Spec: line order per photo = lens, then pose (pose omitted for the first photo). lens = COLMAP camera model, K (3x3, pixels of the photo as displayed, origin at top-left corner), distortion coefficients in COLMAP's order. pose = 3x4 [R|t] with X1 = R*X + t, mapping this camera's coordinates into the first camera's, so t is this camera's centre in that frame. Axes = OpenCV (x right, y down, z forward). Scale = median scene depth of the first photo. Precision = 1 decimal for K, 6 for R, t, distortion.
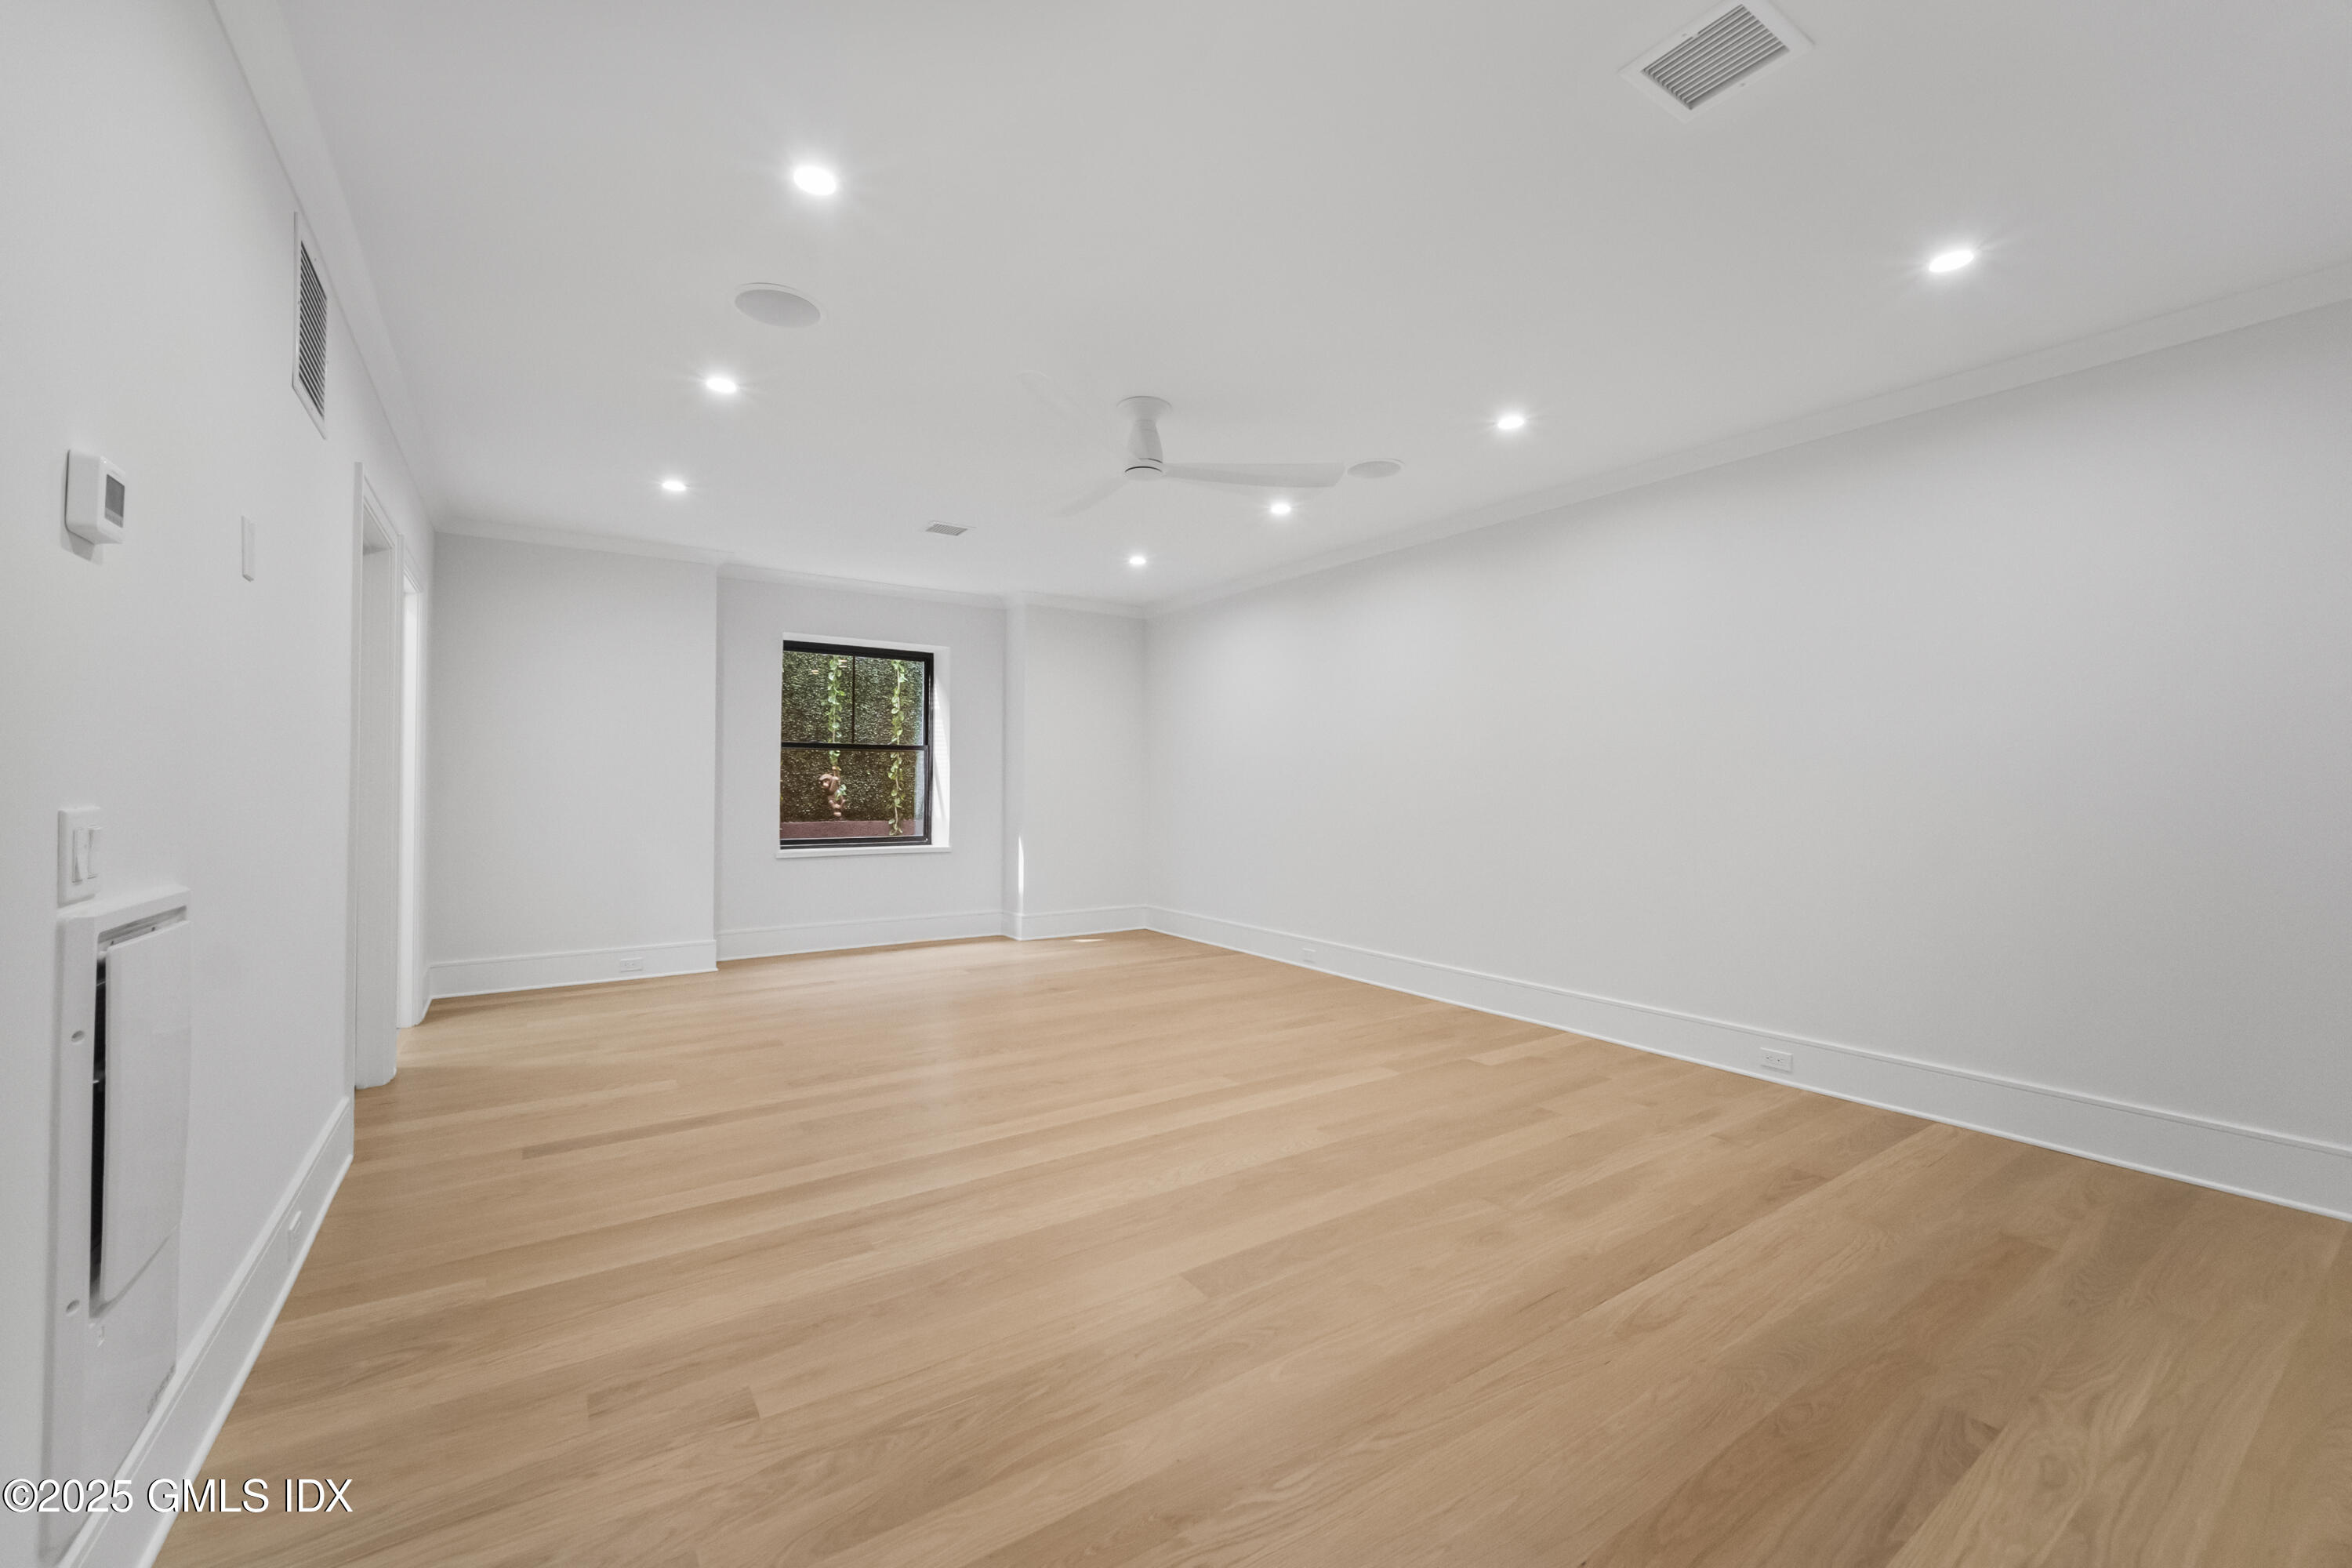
lens RADIAL K [[931.3, 0, 1172.8], [0, 931.3, 772.6], [0, 0, 1]] dist [-0.000184, -0.000040]
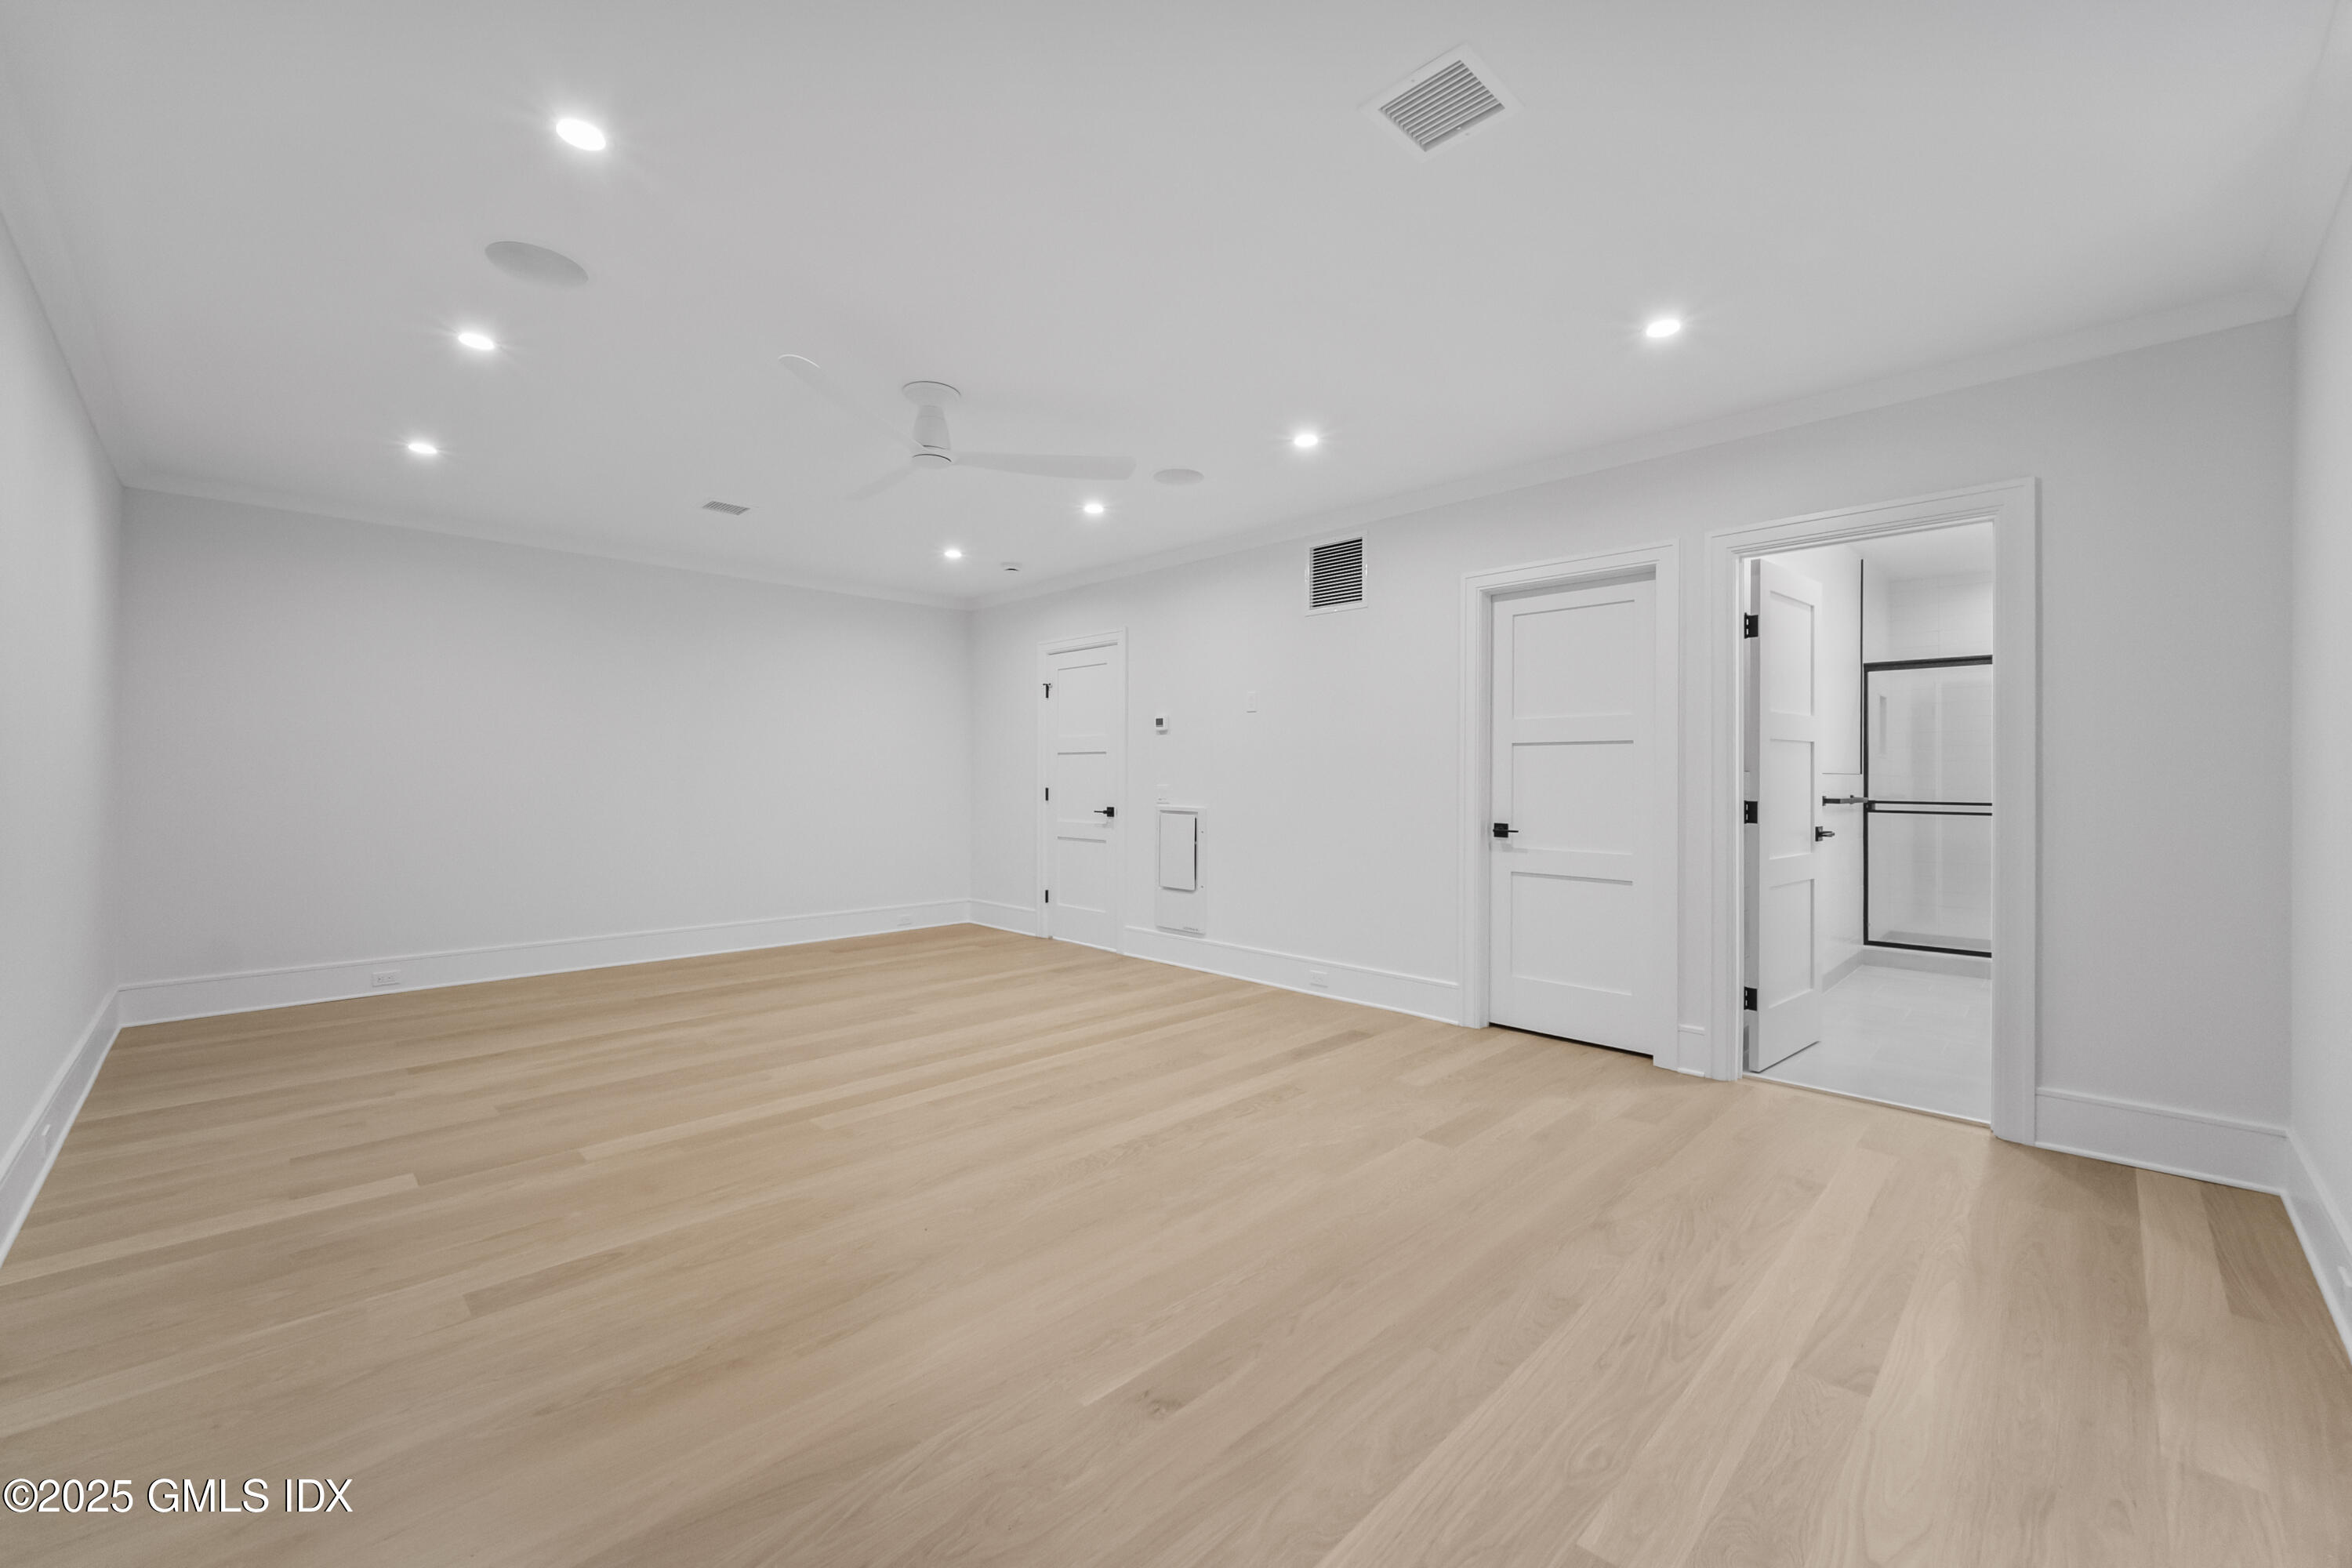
lens RADIAL K [[931.3, 0, 1172.8], [0, 931.3, 772.6], [0, 0, 1]] dist [-0.000184, -0.000040]
pose [[-0.980950, -0.012322, -0.193867, -0.091717], [-0.009508, 0.999836, -0.015441, 0.016572], [0.194025, -0.013304, -0.980906, 1.999946]]
